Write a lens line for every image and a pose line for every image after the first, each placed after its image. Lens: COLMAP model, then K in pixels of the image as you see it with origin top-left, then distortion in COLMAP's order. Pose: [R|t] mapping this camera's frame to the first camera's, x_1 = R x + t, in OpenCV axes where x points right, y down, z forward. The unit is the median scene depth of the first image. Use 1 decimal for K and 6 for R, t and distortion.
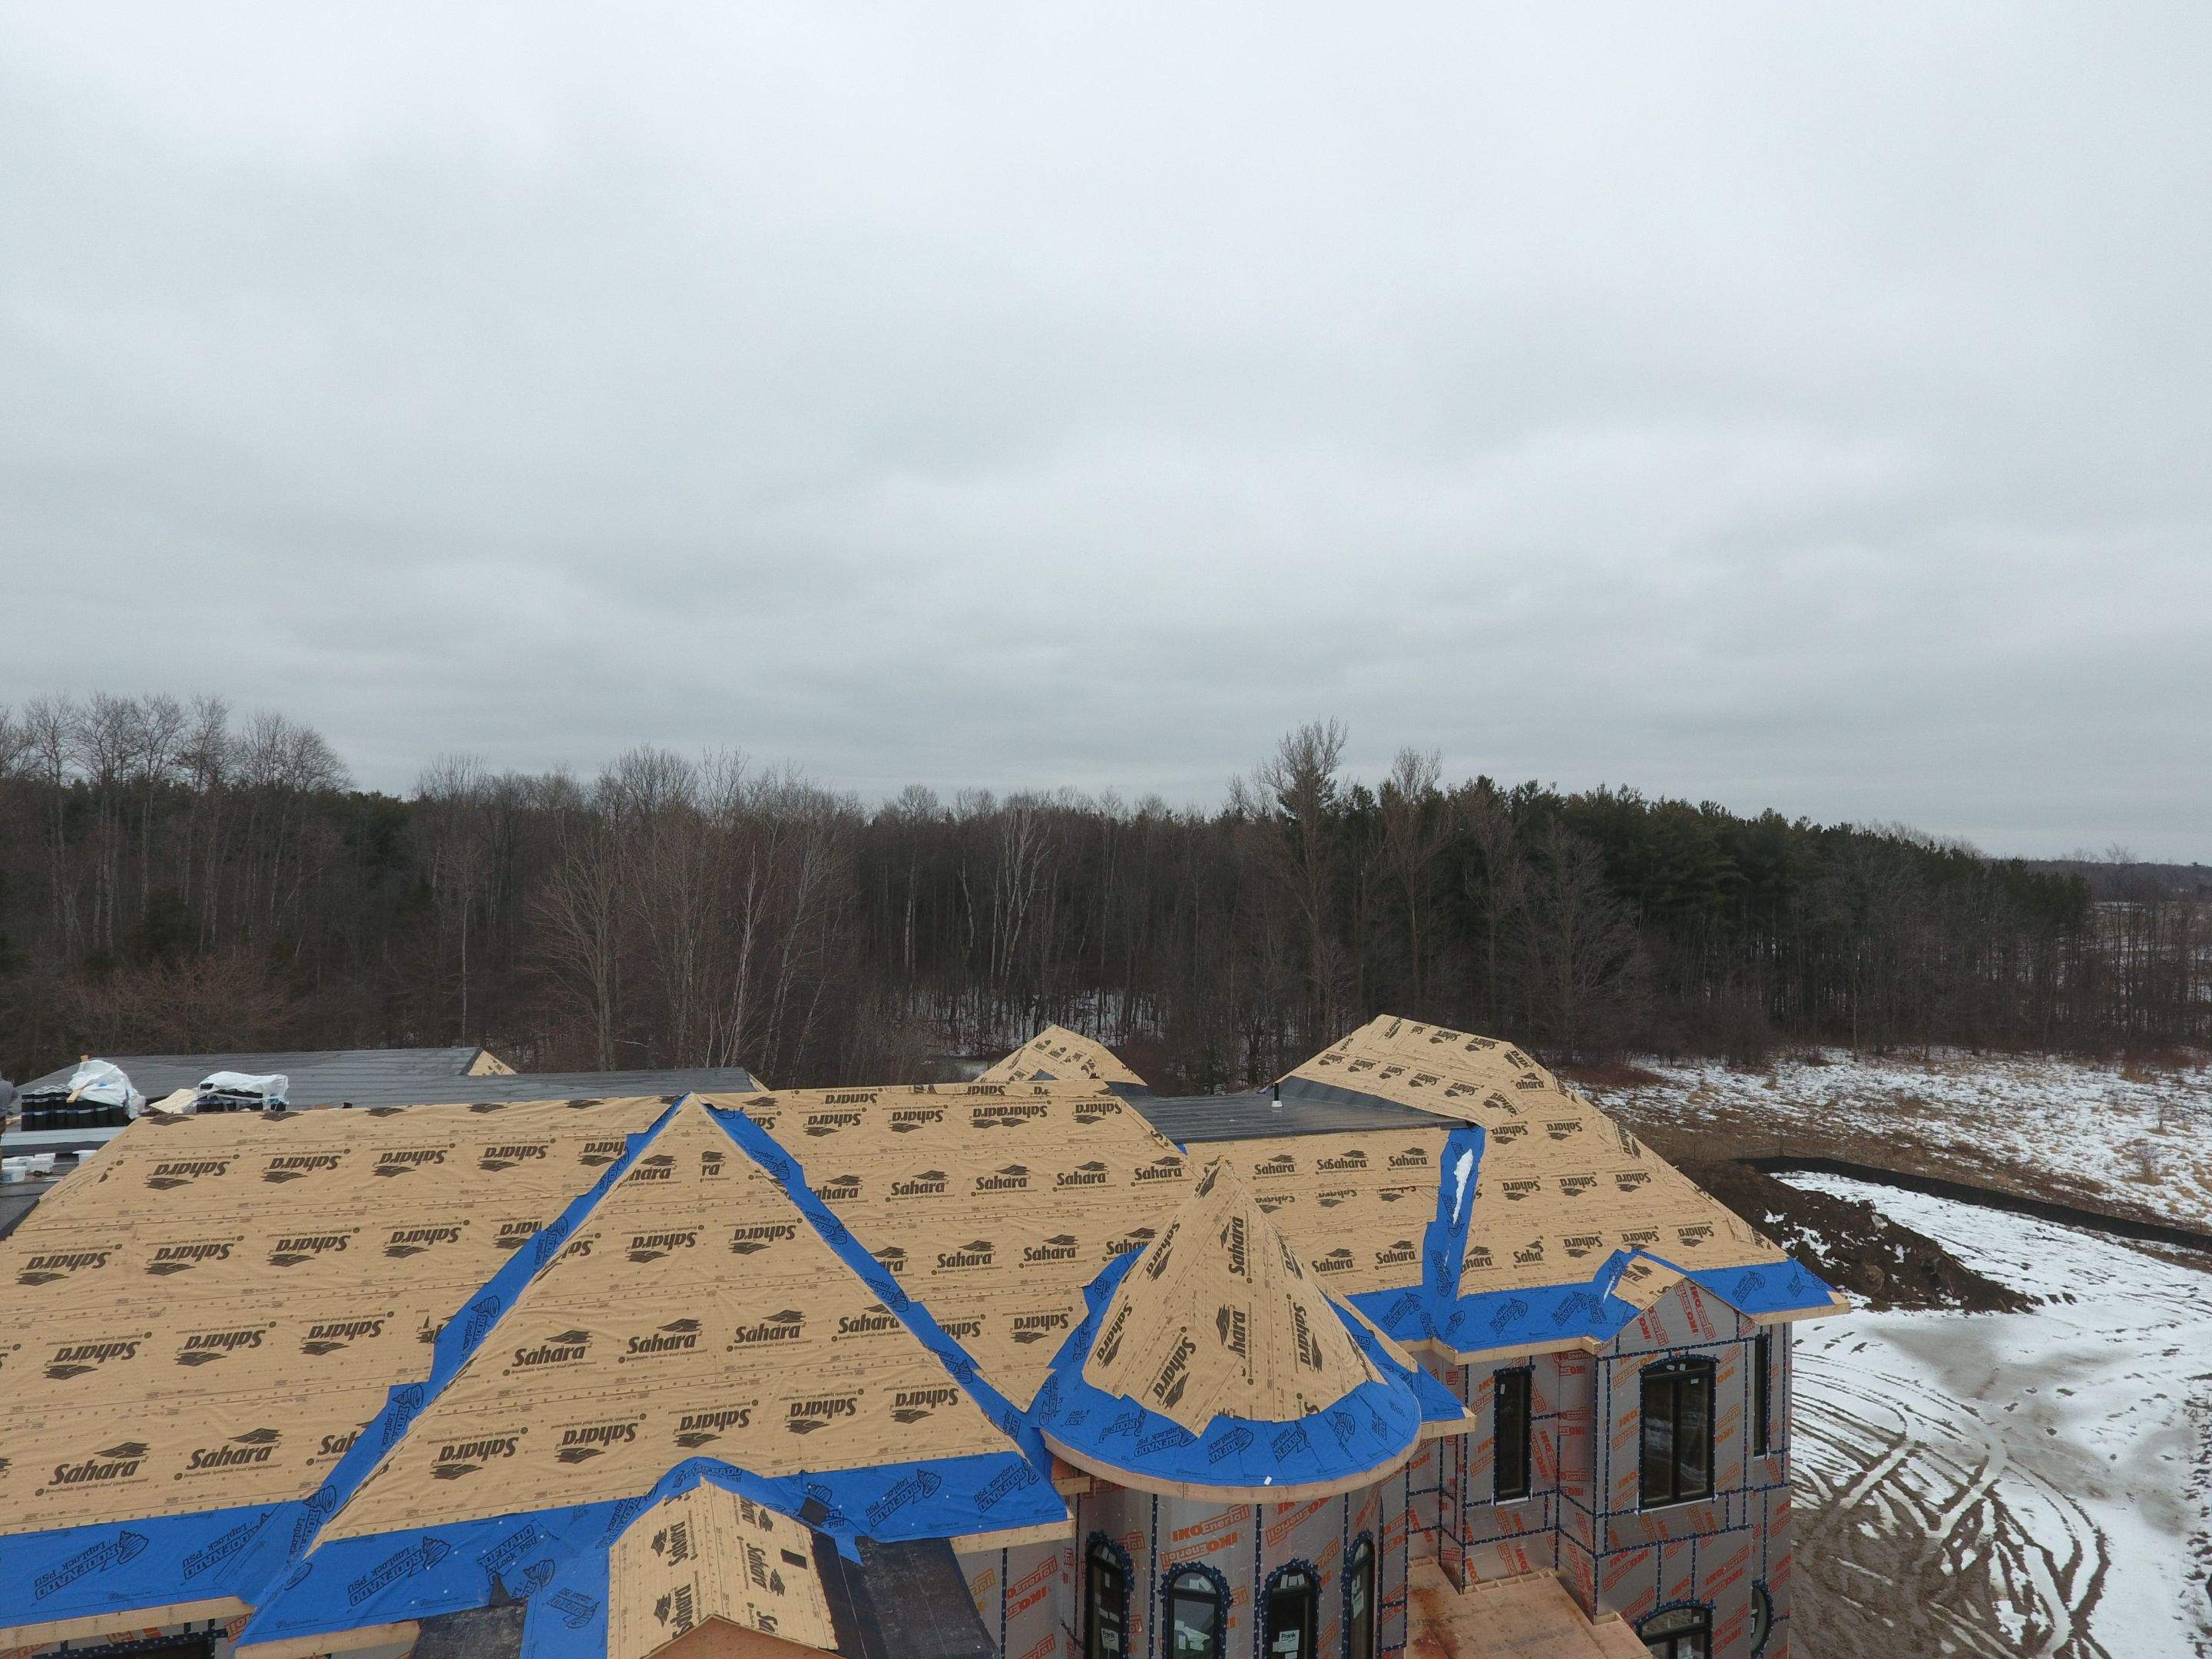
lens RADIAL K [[1293.0, 0, 1085.6], [0, 1293.0, 820.3], [0, 0, 1]] dist [-0.003605, -0.000728]
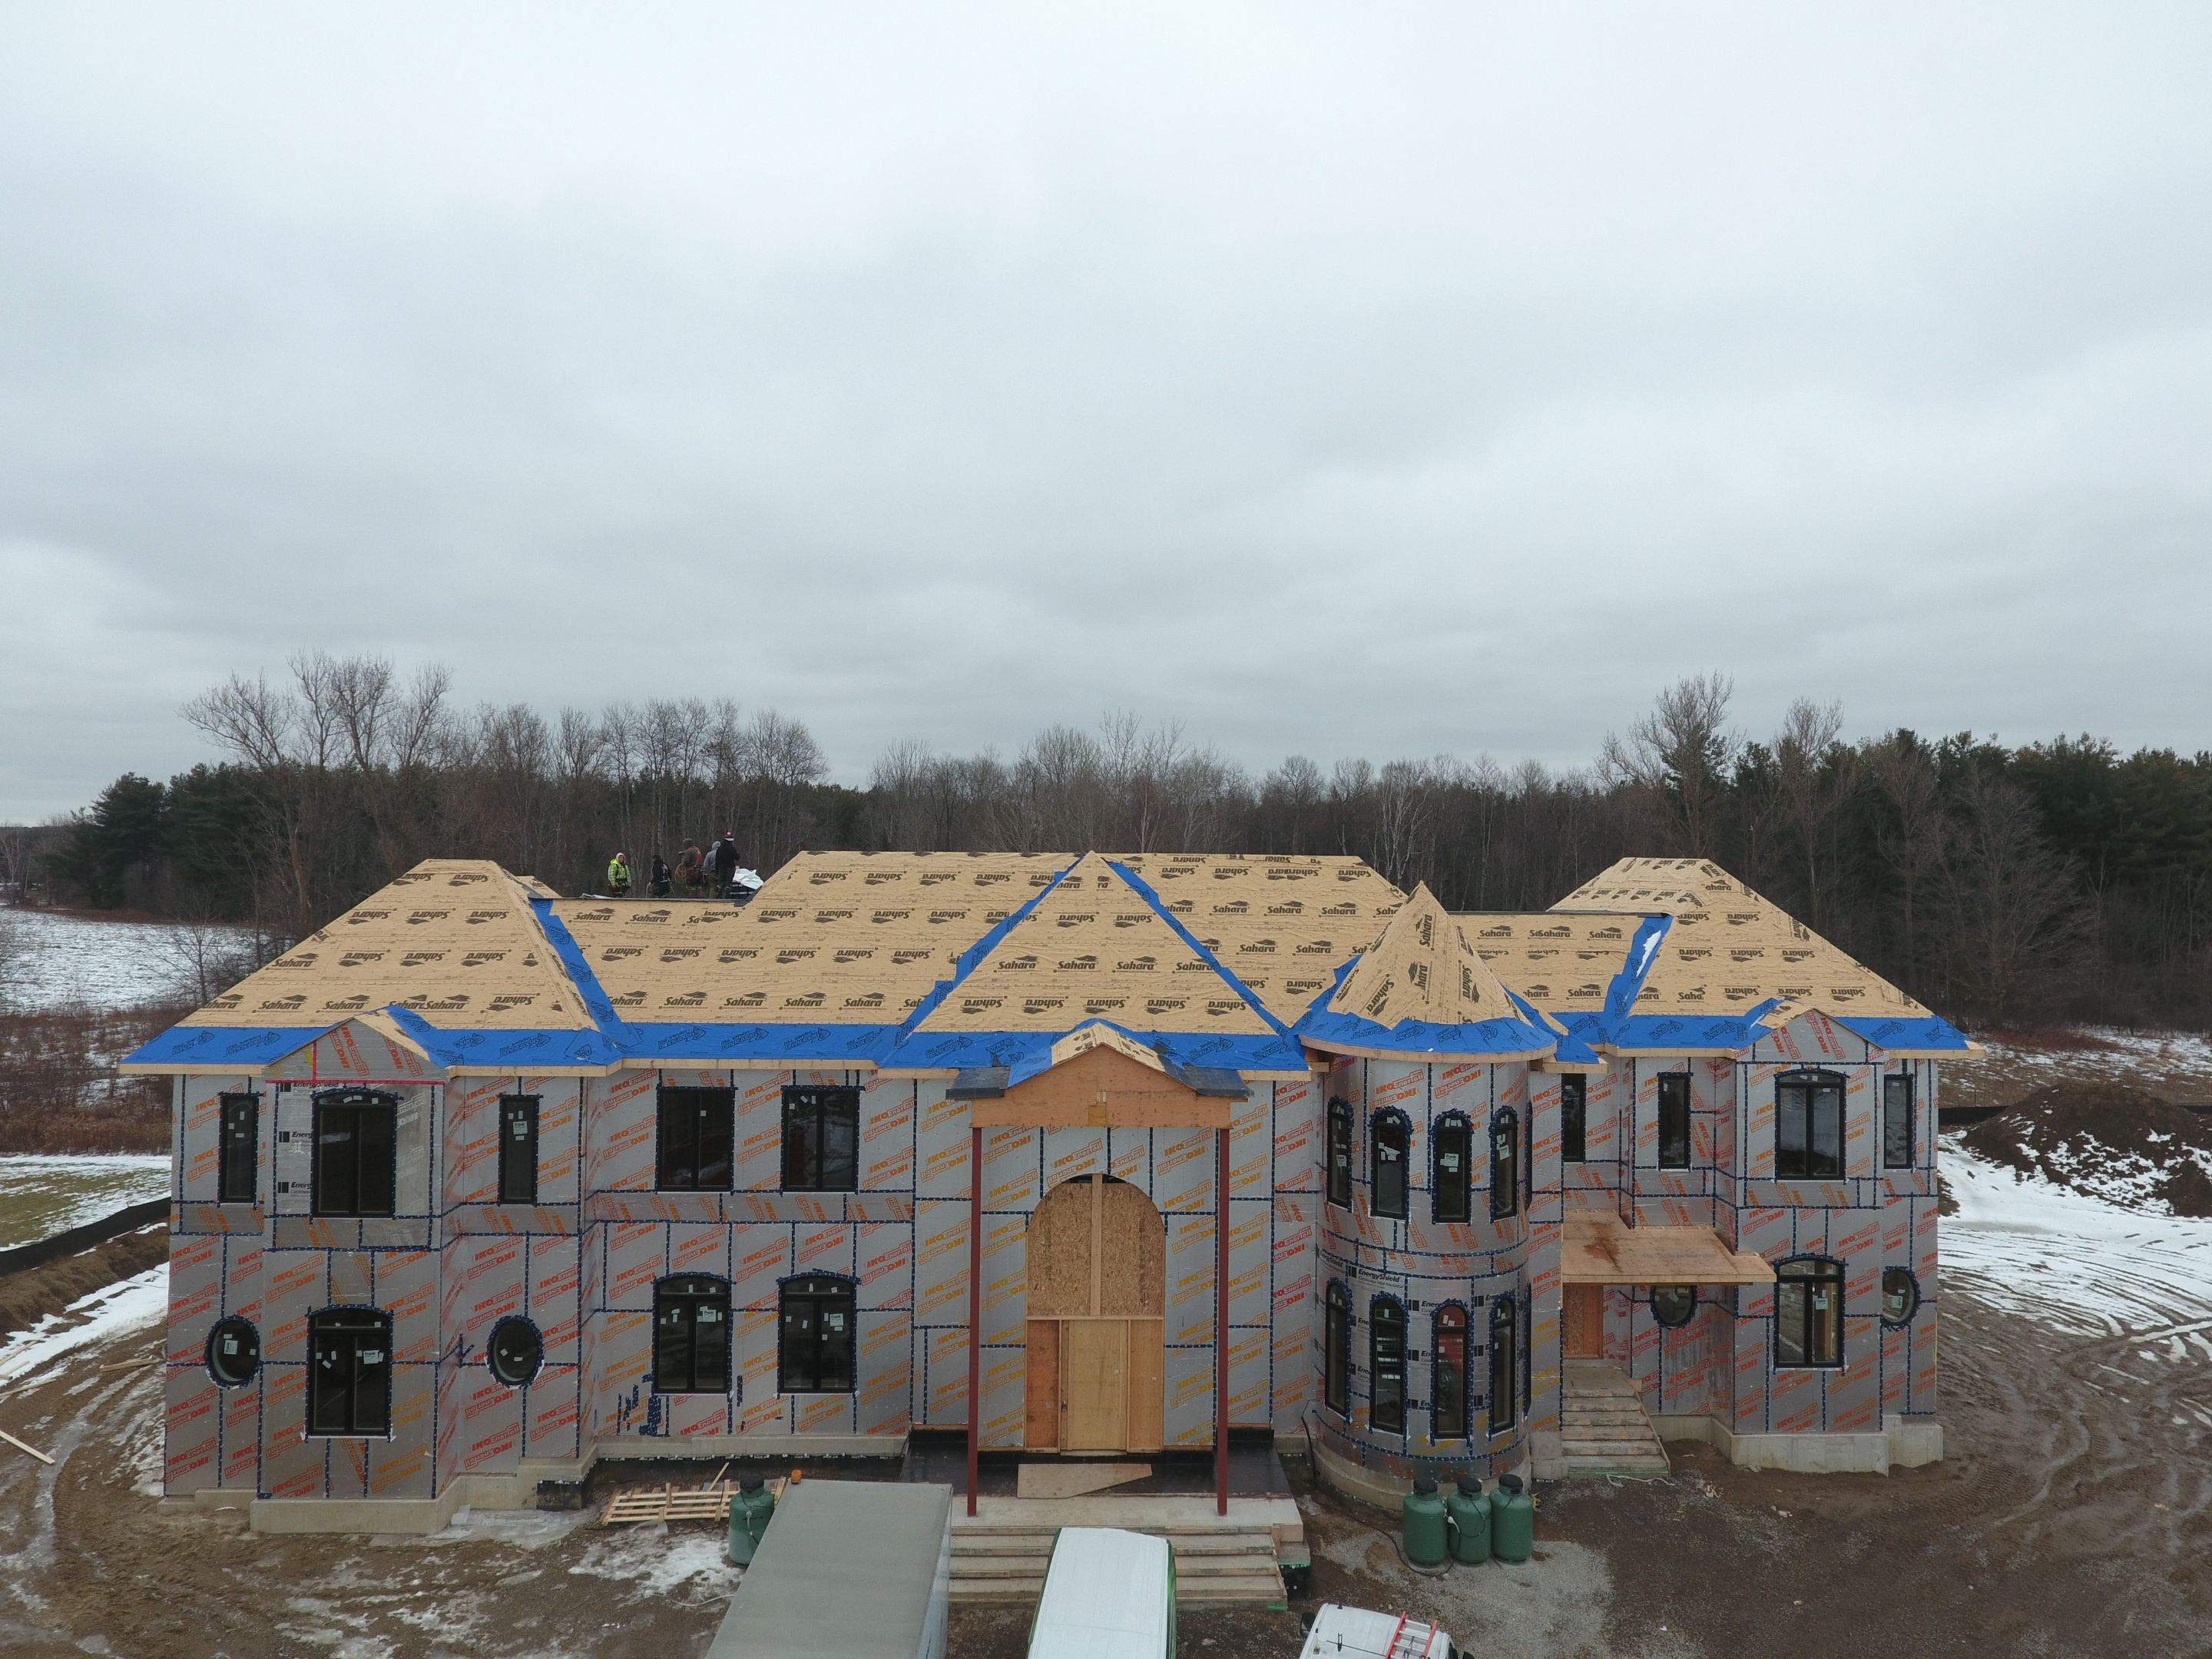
lens RADIAL K [[1293.0, 0, 1087.7], [0, 1293.0, 820.5], [0, 0, 1]] dist [-0.003605, -0.000728]
pose [[0.953846, -0.016435, -0.299845, 0.153682], [0.017212, 0.999852, -0.000050, 0.147704], [0.299801, -0.005113, 0.953988, -0.475754]]
